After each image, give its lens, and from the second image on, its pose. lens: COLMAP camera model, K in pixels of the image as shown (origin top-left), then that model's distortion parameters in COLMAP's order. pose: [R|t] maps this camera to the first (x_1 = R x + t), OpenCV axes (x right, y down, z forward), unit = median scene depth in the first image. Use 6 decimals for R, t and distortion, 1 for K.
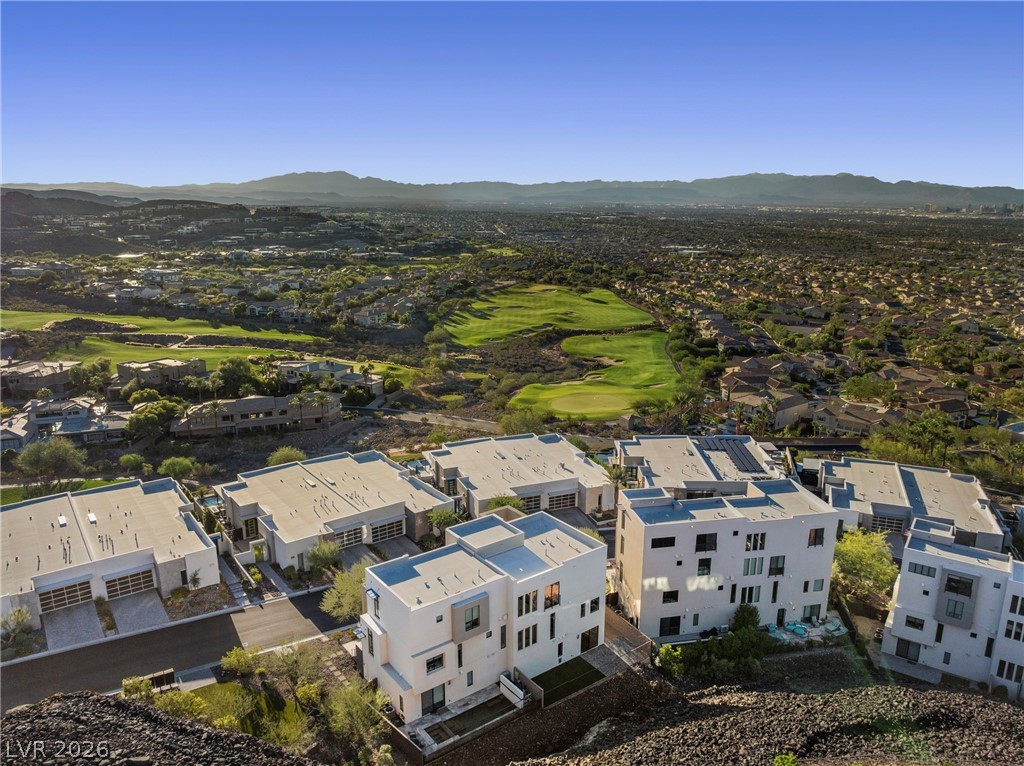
lens RADIAL K [[720.0, 0, 512.0], [0, 720.0, 383.0], [0, 0, 1]] dist [-0.039516, -0.001028]
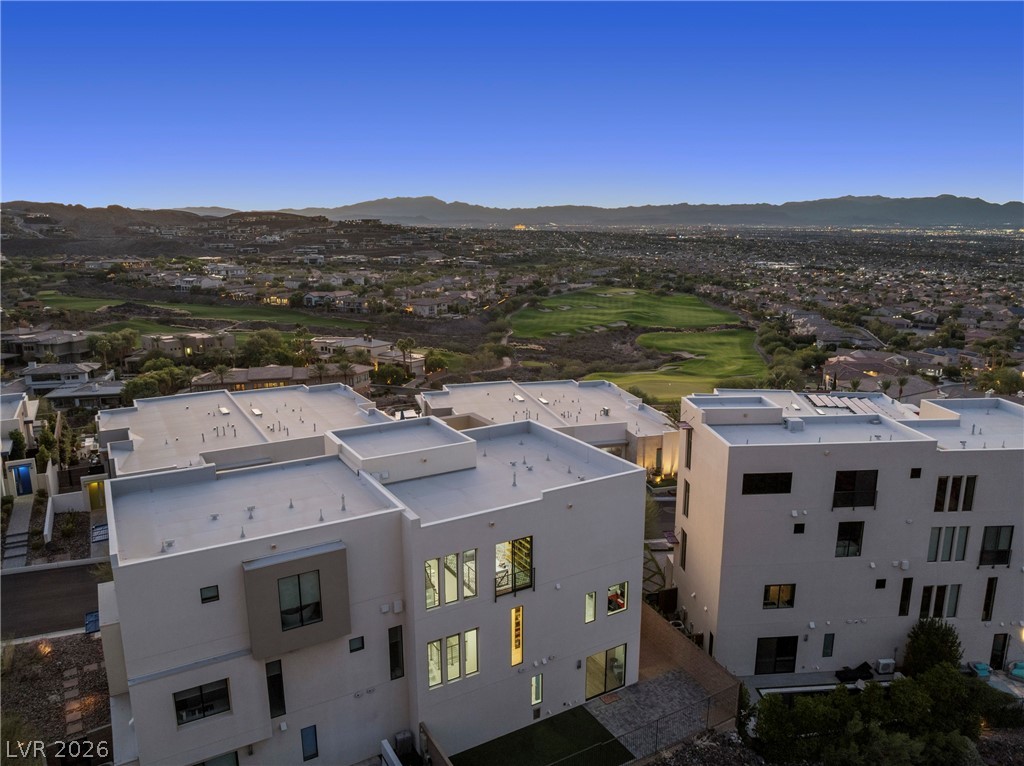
lens RADIAL K [[720.0, 0, 512.0], [0, 720.0, 383.0], [0, 0, 1]] dist [-0.039516, -0.001028]
pose [[0.993442, 0.021417, -0.112310, 0.018276], [-0.024880, 0.999254, -0.029520, 0.035048], [0.111594, 0.032121, 0.993235, 0.099111]]
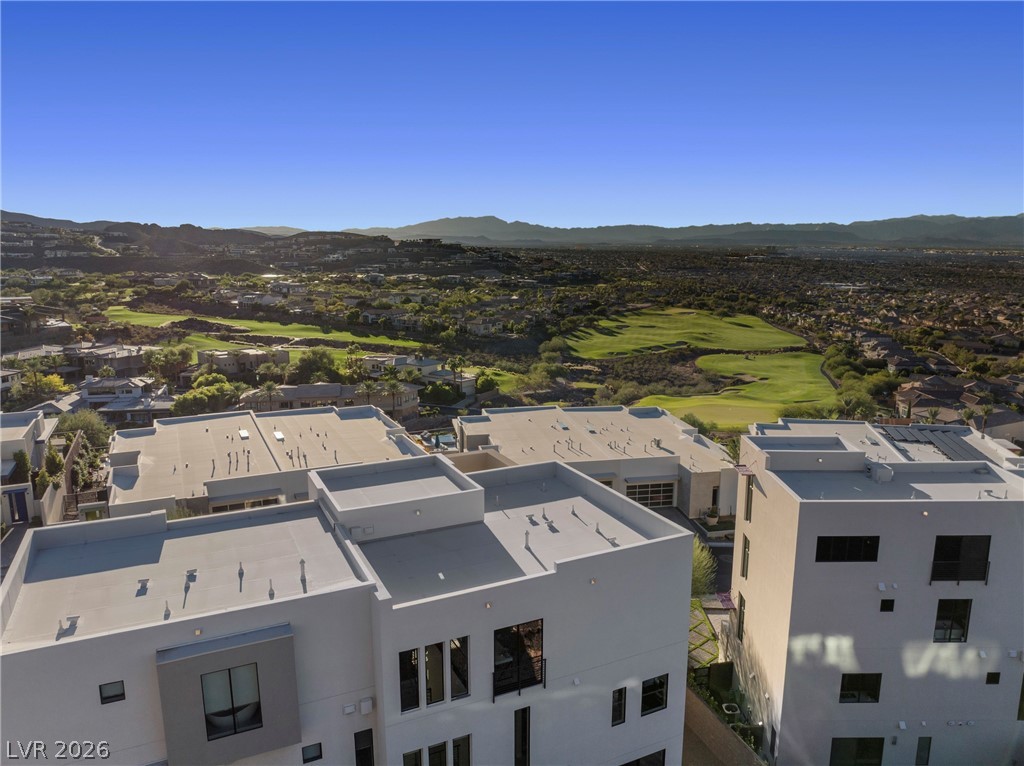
lens RADIAL K [[720.0, 0, 512.0], [0, 720.0, 383.0], [0, 0, 1]] dist [-0.039516, -0.001028]
pose [[0.980735, 0.033957, -0.192366, 0.020613], [-0.045006, 0.997561, -0.053360, 0.032610], [0.190085, 0.060990, 0.979871, 0.116566]]
